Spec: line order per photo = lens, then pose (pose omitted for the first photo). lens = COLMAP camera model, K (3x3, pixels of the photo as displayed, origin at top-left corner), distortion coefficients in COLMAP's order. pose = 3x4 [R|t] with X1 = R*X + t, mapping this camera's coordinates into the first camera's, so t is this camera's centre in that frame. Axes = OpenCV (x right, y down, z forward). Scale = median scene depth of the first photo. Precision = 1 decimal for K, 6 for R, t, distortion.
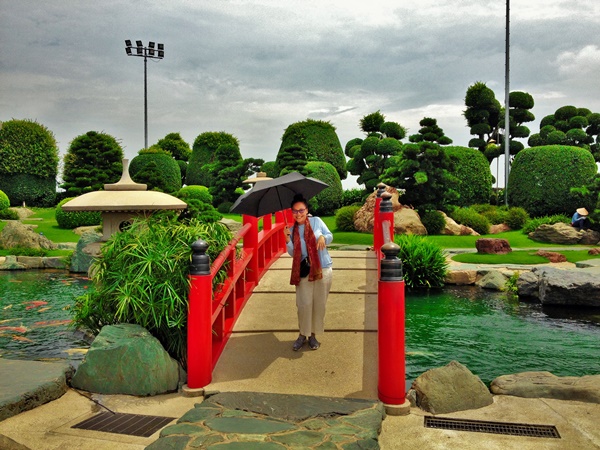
lens RADIAL K [[602.0, 0, 300.0], [0, 602.0, 225.0], [0, 0, 1]] dist [0.098941, -0.147735]
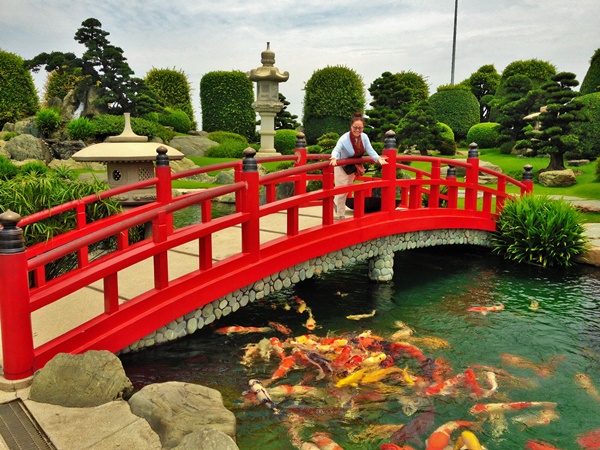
lens RADIAL K [[598.6, 0, 300.0], [0, 598.6, 225.0], [0, 0, 1]] dist [0.106565, -0.155616]
pose [[0.777773, 0.089363, -0.622160, 0.199578], [-0.021314, 0.993022, 0.115987, -0.012781], [0.628184, -0.076951, 0.774251, 0.103151]]
